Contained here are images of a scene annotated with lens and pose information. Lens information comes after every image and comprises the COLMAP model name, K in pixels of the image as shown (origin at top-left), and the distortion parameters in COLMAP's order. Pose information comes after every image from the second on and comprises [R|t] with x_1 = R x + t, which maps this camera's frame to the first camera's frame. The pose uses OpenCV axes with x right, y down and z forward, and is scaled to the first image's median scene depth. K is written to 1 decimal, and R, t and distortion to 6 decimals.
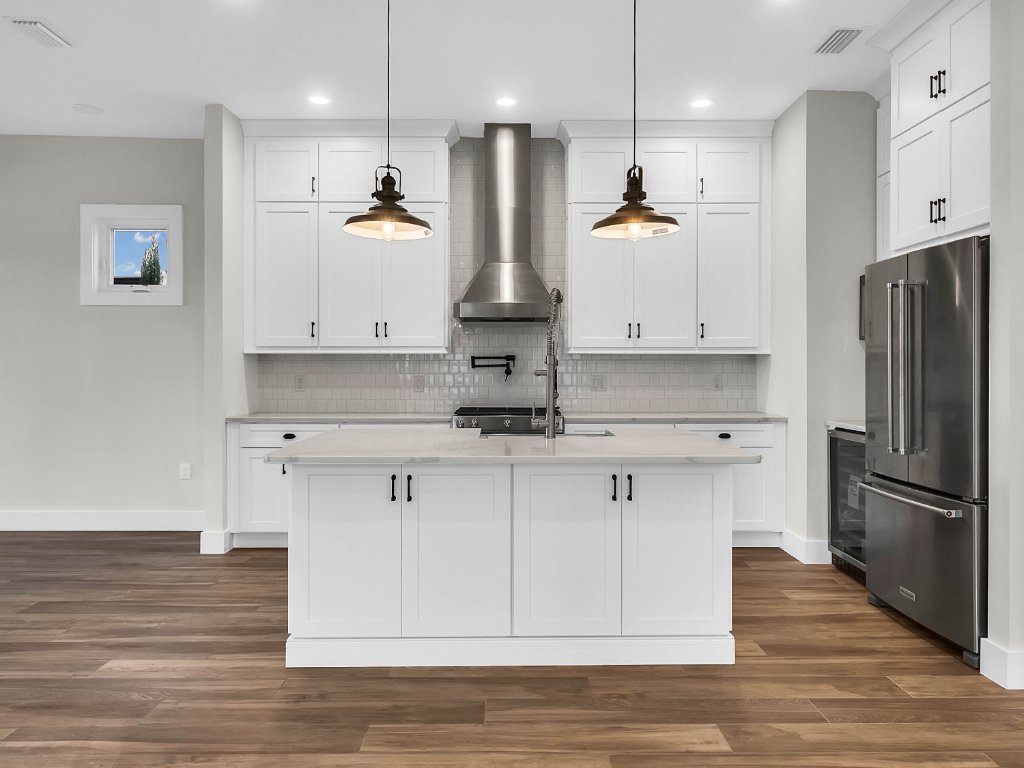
lens RADIAL K [[742.0, 0, 513.6], [0, 742.0, 374.1], [0, 0, 1]] dist [-0.001435, 0.000112]
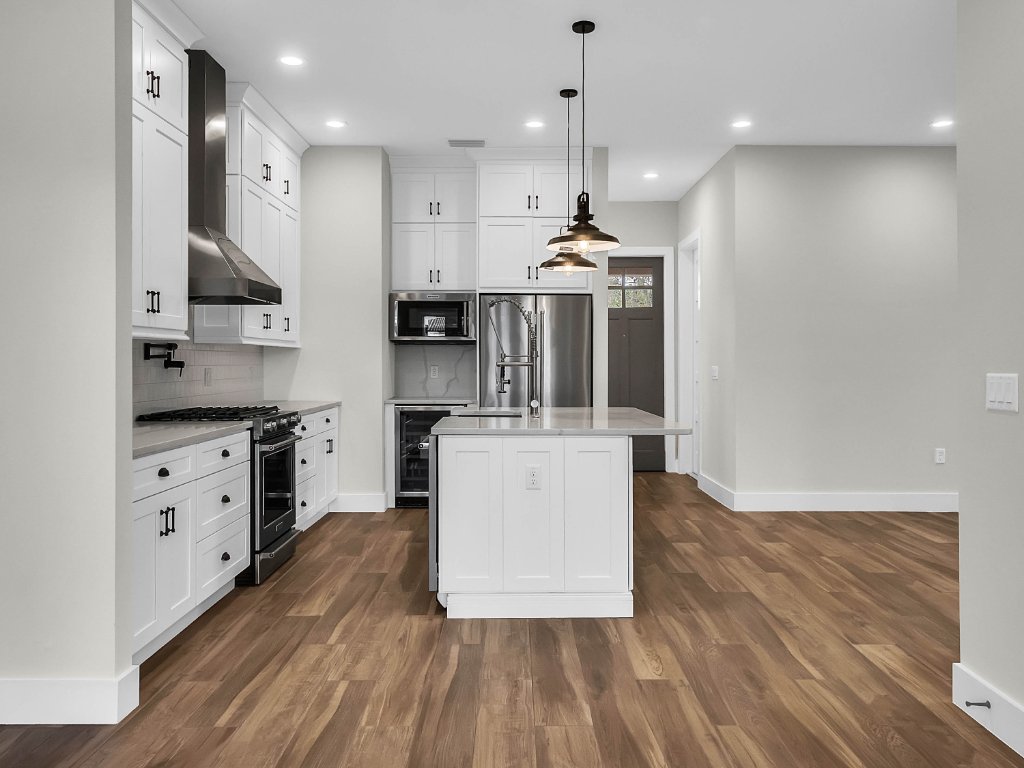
lens RADIAL K [[826.6, 0, 511.4], [0, 826.6, 357.8], [0, 0, 1]] dist [0.004174, 0.002960]
pose [[0.010056, 0.005361, 0.999935, -0.962467], [0.007938, 0.999954, -0.005441, -0.002814], [-0.999918, 0.007992, 0.010013, 0.704132]]
